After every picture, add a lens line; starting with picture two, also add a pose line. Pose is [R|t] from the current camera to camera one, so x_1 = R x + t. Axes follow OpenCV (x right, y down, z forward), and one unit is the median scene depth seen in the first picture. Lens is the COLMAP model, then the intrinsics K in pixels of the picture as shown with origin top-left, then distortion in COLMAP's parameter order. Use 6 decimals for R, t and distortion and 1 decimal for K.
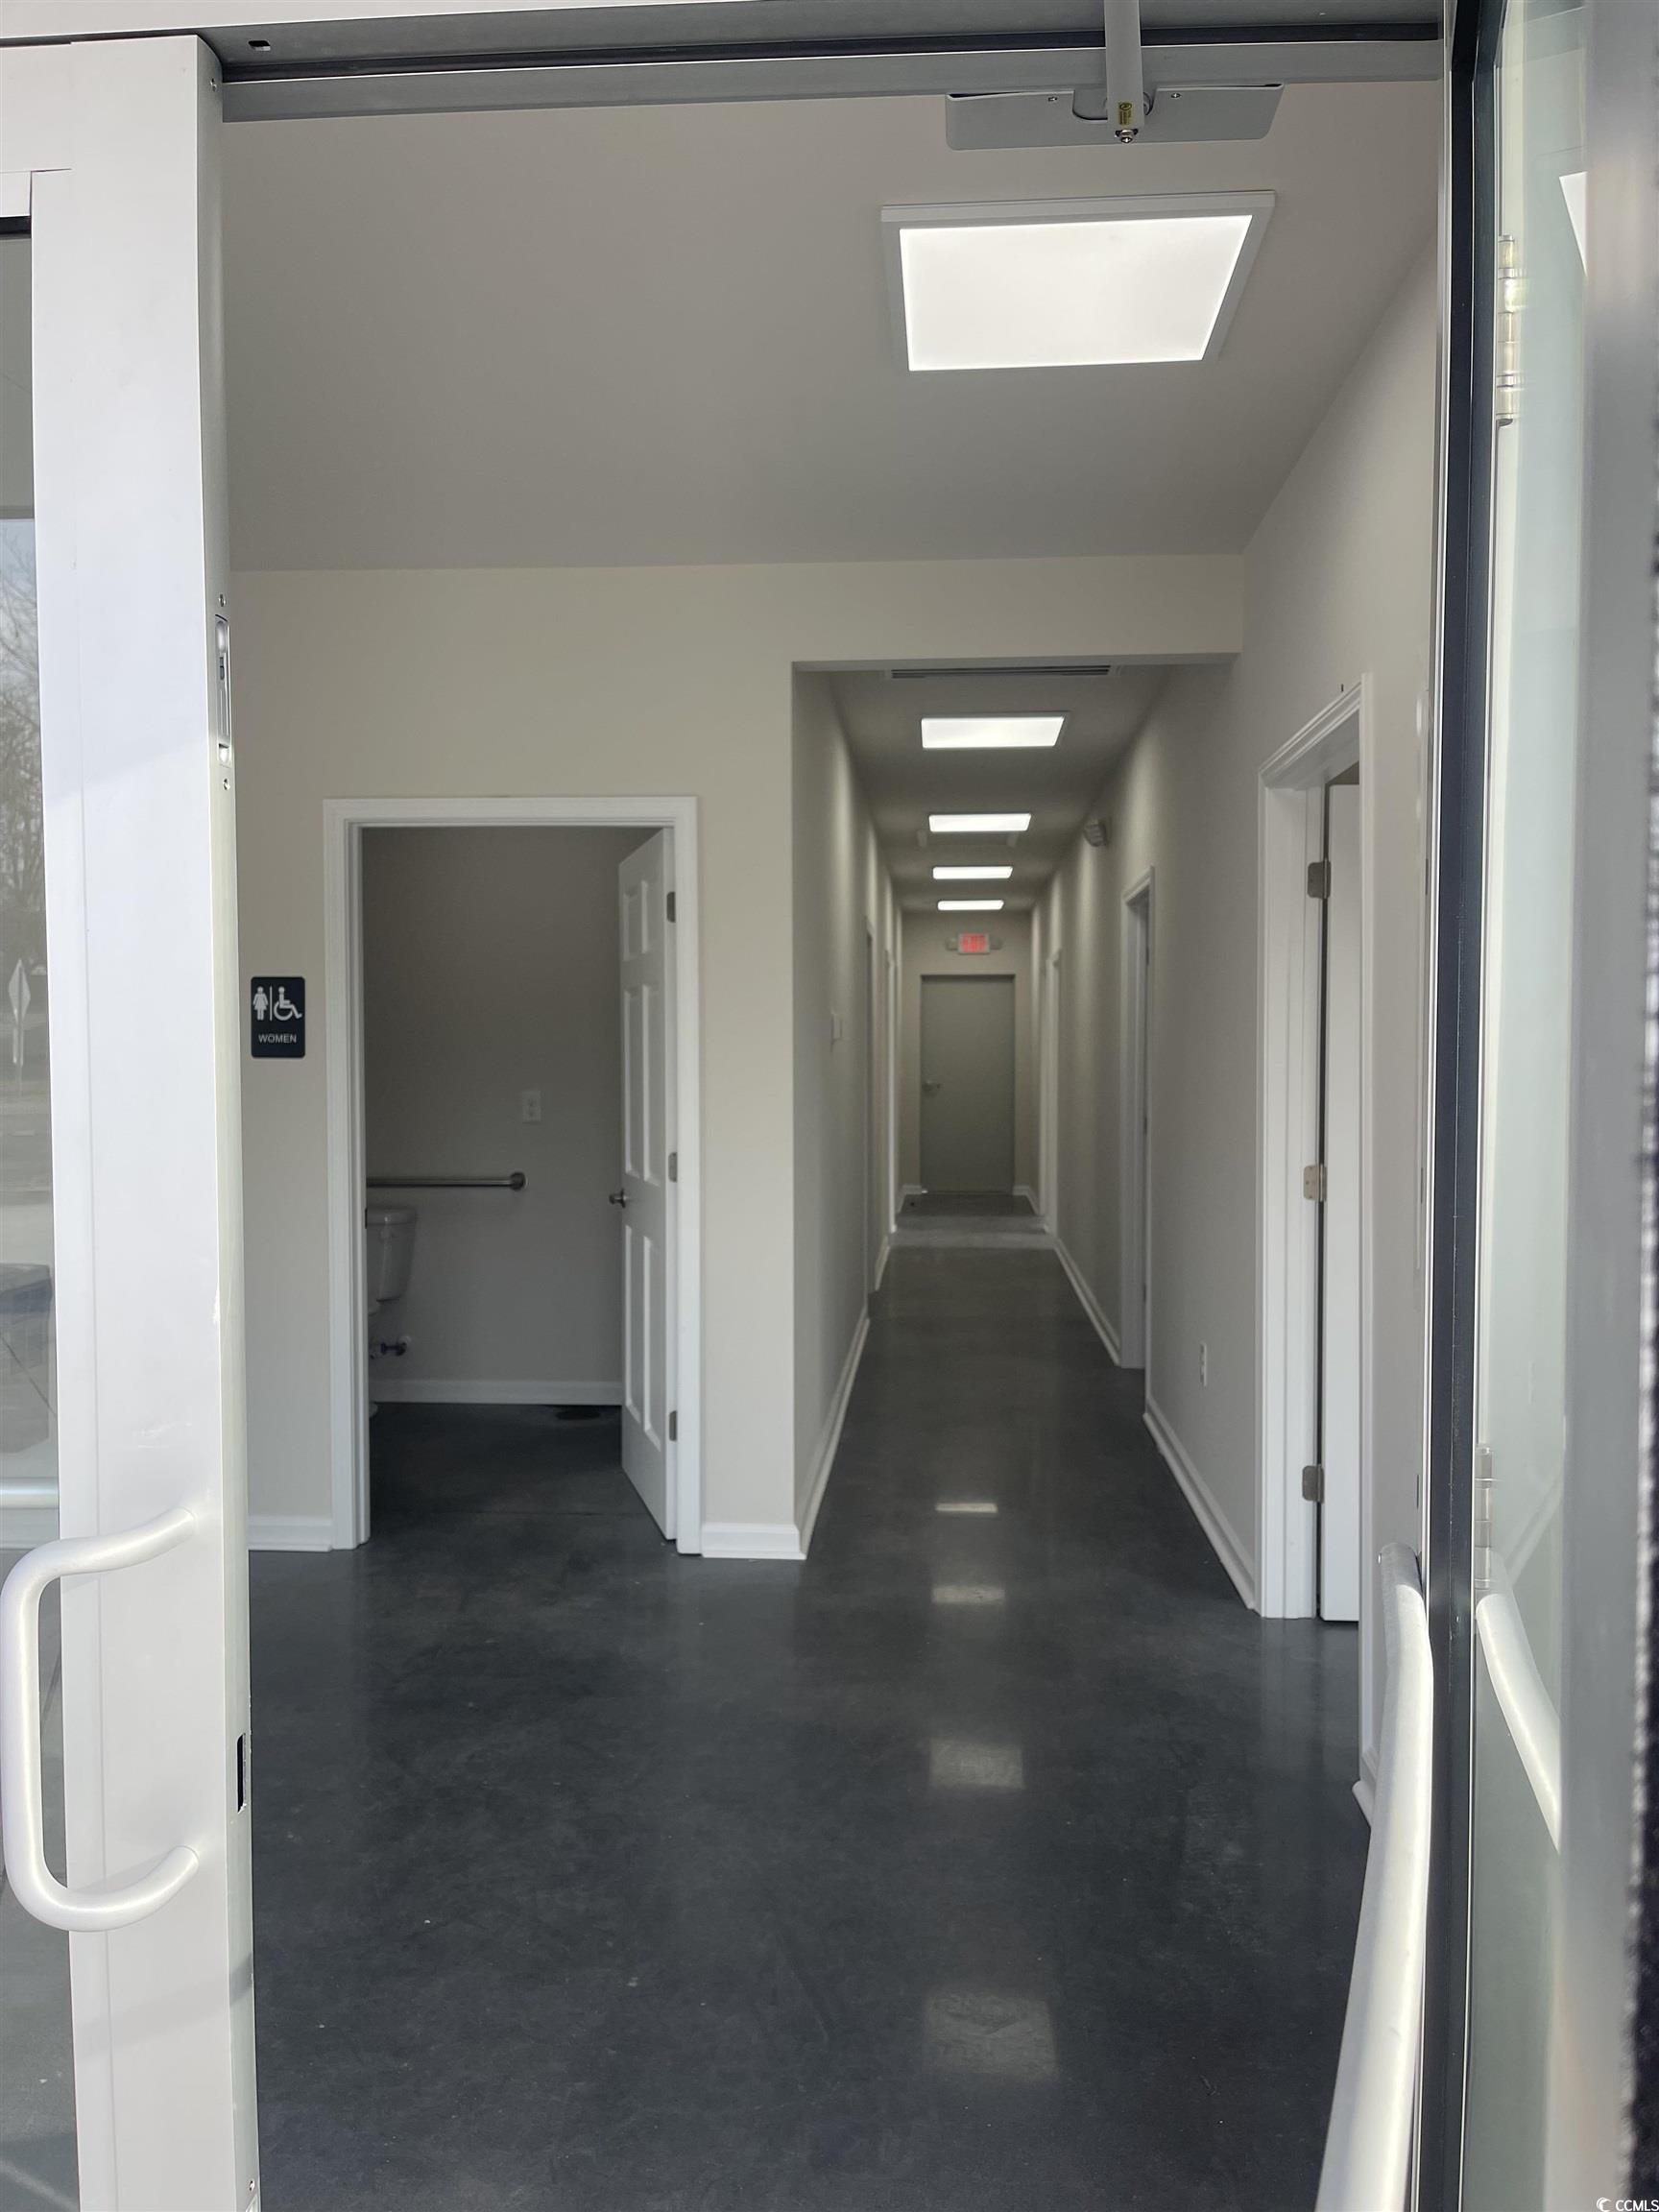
lens RADIAL K [[1677.7, 0, 846.4], [0, 1677.7, 1103.2], [0, 0, 1]] dist [0.073393, -0.085859]
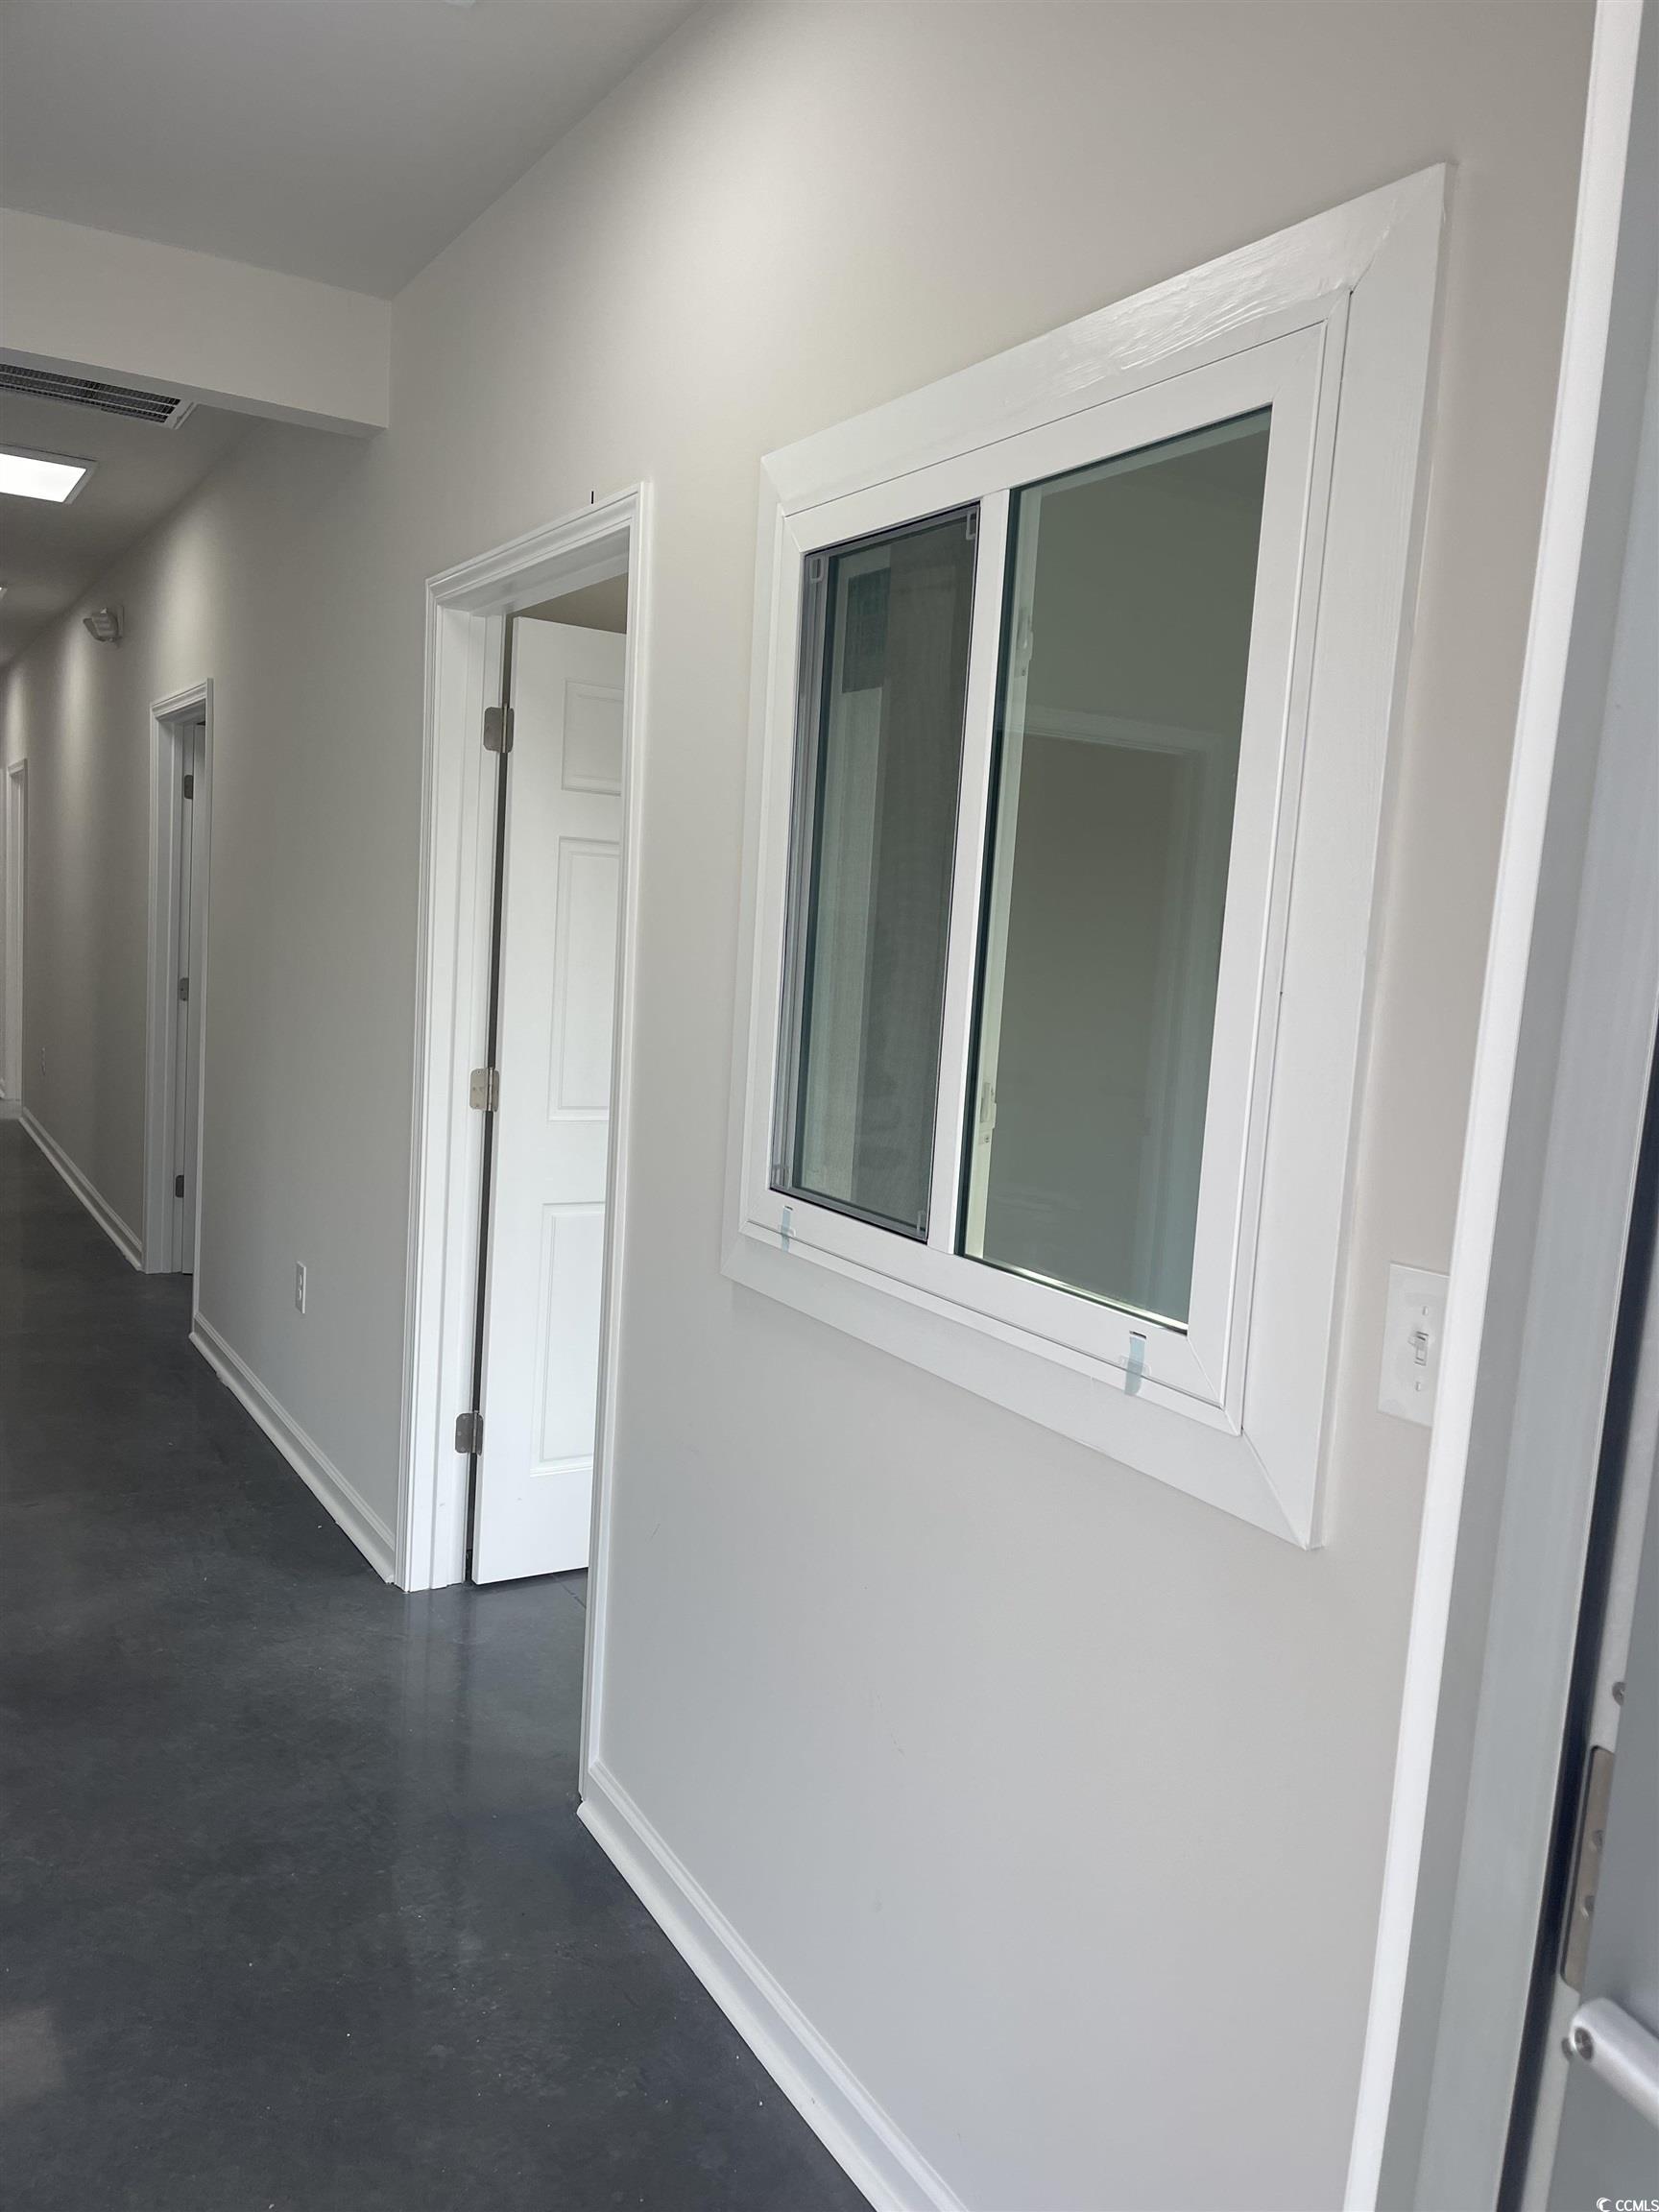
lens RADIAL K [[1677.7, 0, 837.6], [0, 1677.7, 1123.6], [0, 0, 1]] dist [0.073393, -0.085859]
pose [[0.823852, -0.011520, 0.566687, -0.037175], [-0.047743, 0.994830, 0.089633, -0.013269], [-0.564790, -0.100900, 0.819043, 0.126659]]
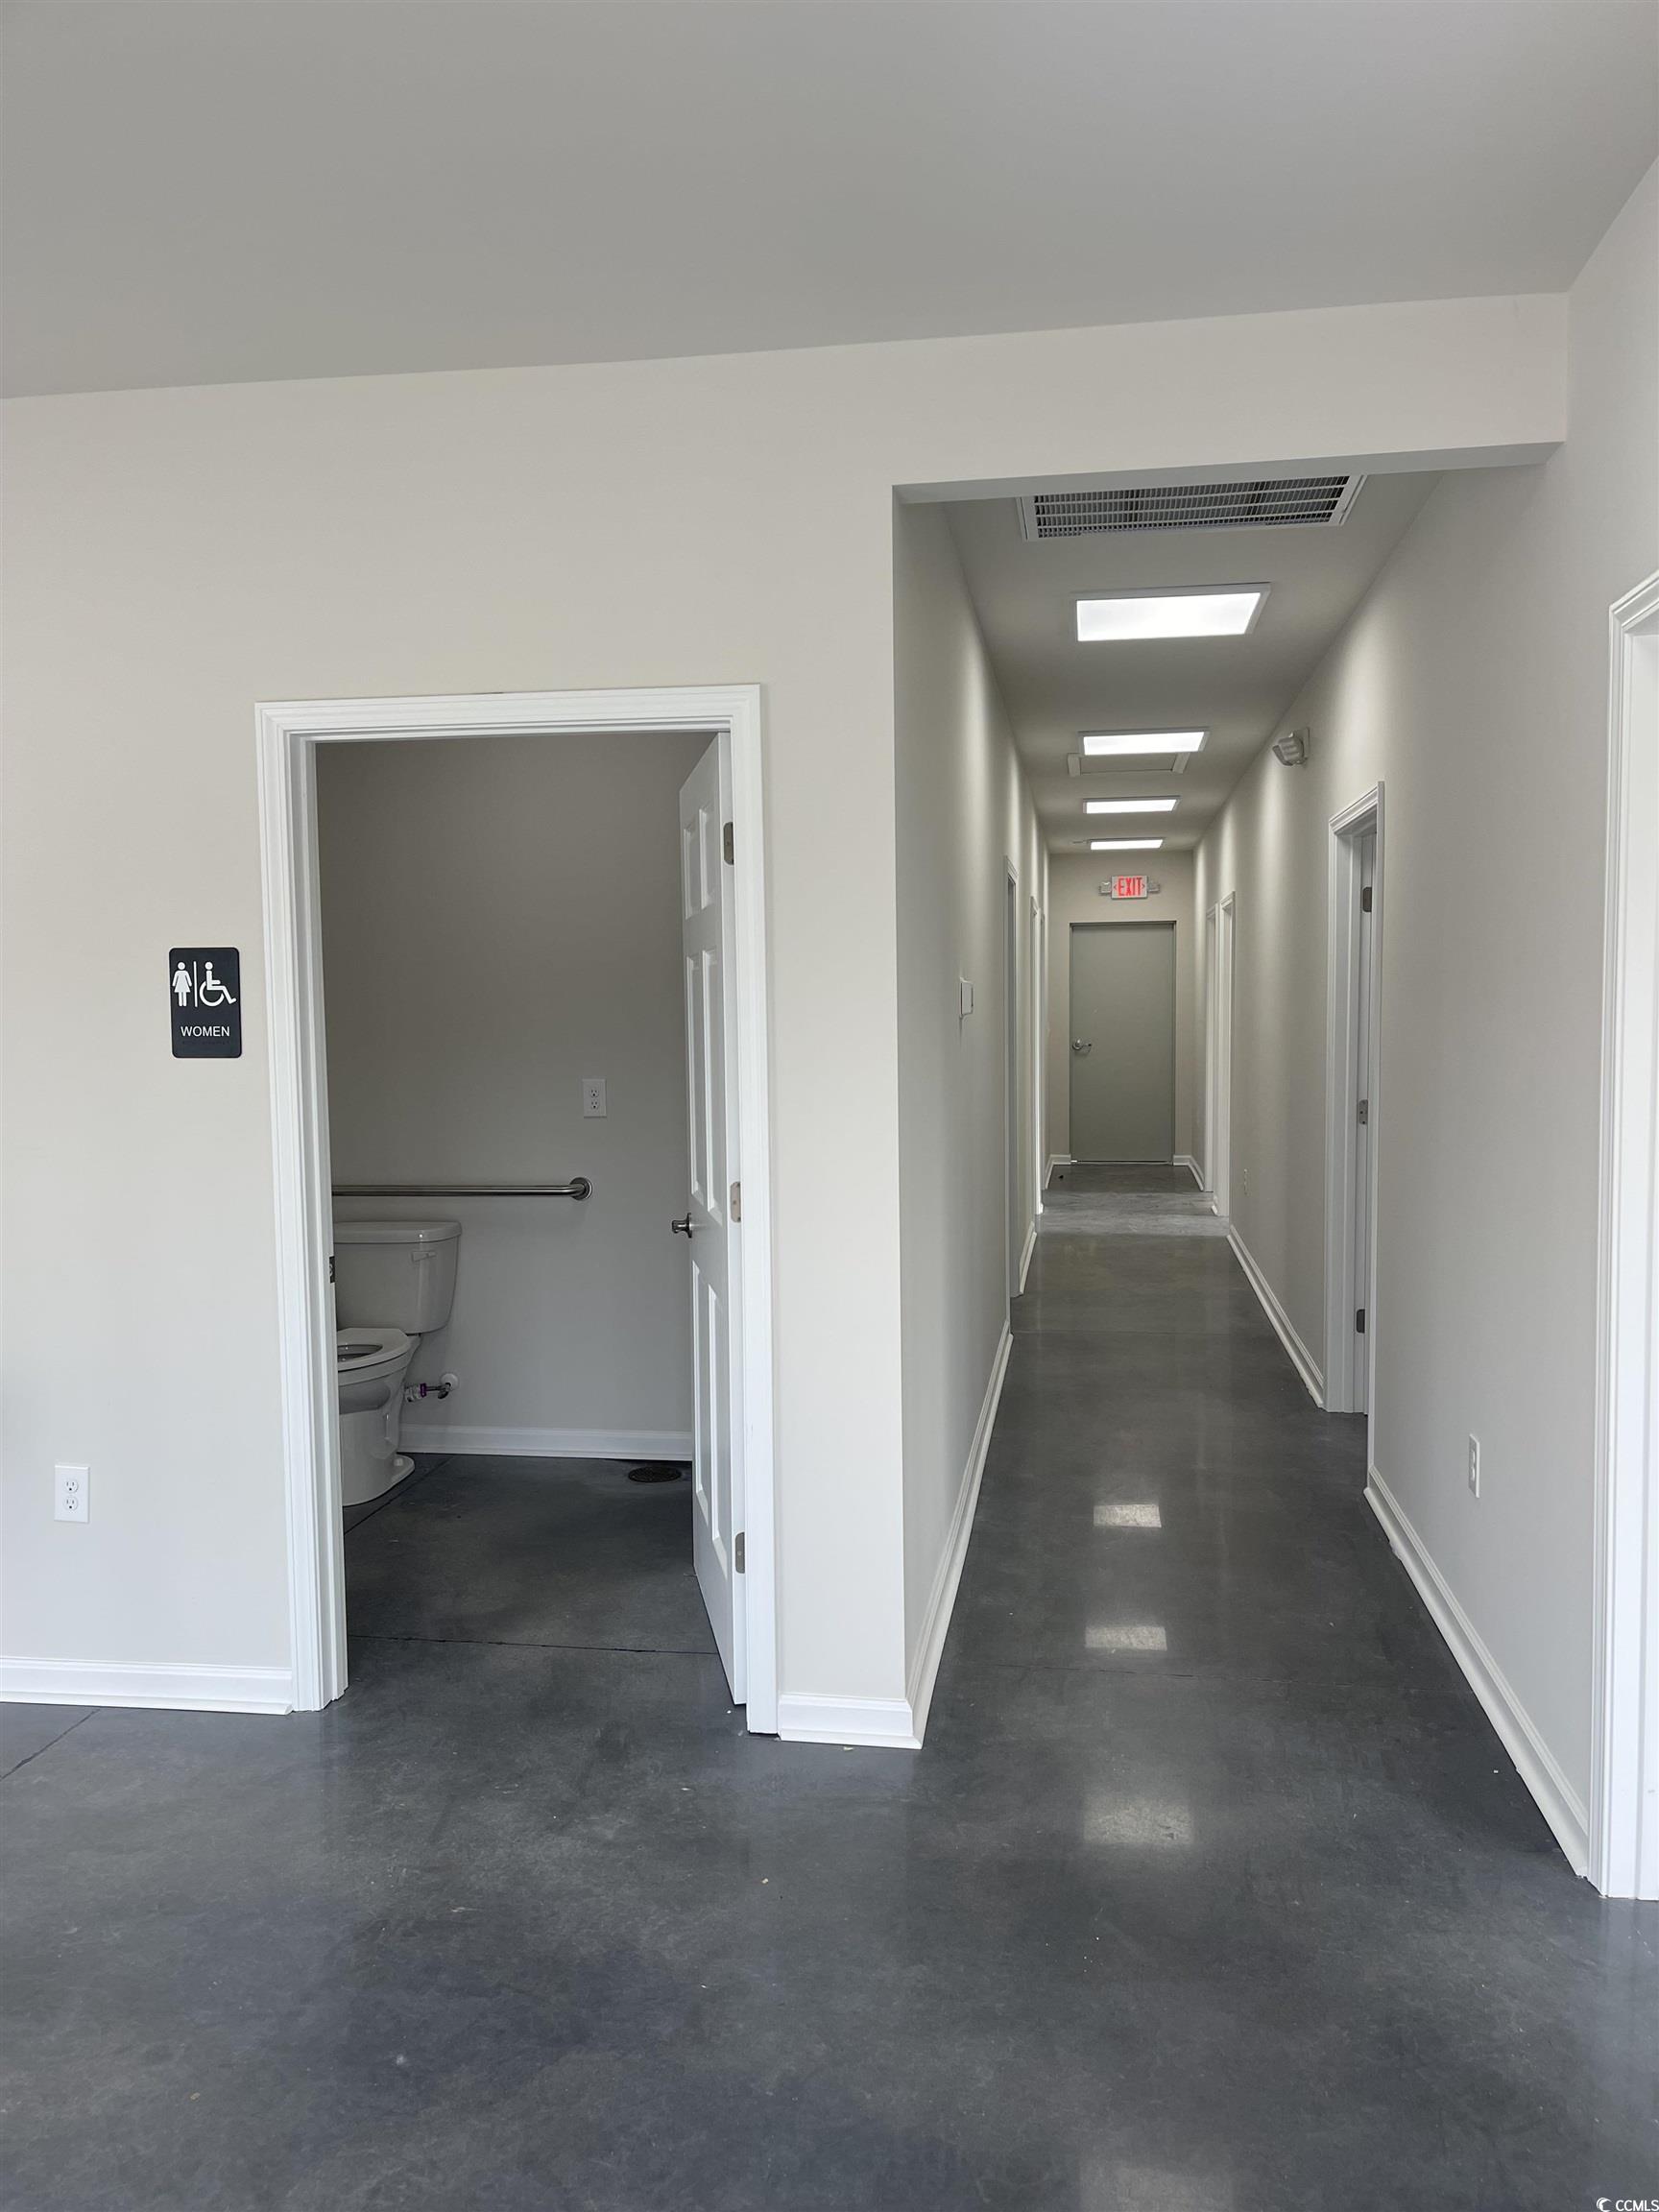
lens RADIAL K [[1677.7, 0, 844.0], [0, 1677.7, 1123.6], [0, 0, 1]] dist [0.073393, -0.085859]
pose [[0.996121, -0.003925, -0.087902, 0.005514], [0.007681, 0.999070, 0.042428, -0.019782], [0.087654, -0.042939, 0.995225, 0.205943]]
